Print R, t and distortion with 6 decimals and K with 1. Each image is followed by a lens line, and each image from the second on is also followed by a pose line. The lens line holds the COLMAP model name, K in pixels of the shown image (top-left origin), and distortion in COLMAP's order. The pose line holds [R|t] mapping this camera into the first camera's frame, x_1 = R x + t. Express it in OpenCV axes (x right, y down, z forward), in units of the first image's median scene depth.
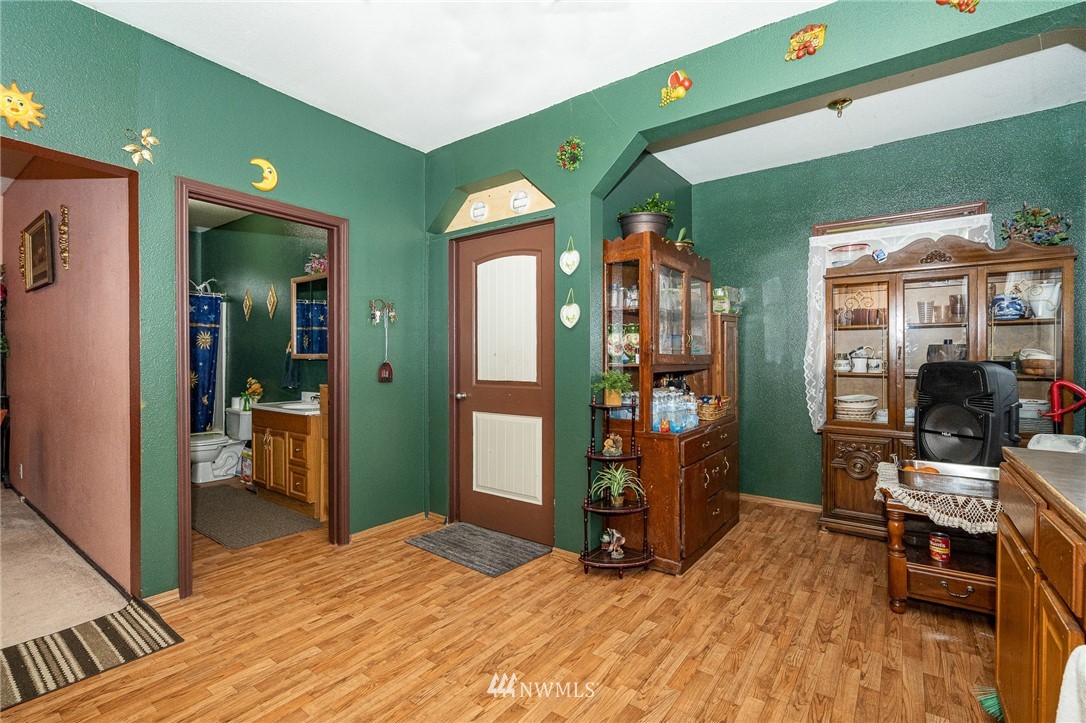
lens RADIAL K [[502.1, 0, 543.0], [0, 502.1, 361.5], [0, 0, 1]] dist [0.002584, 0.000624]
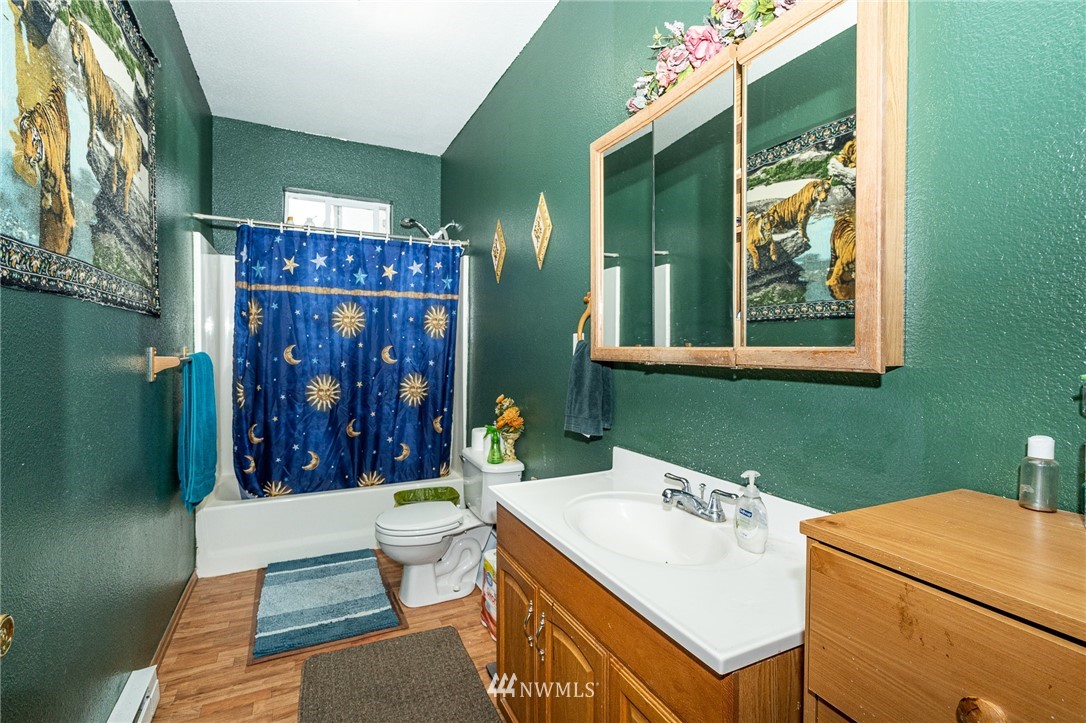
lens RADIAL K [[502.1, 0, 543.0], [0, 502.1, 361.5], [0, 0, 1]] dist [0.002584, 0.000624]
pose [[0.891558, 0.015028, -0.452657, -0.300770], [-0.006490, 0.999771, 0.020409, -0.009484], [0.452860, -0.015258, 0.891451, 0.538631]]
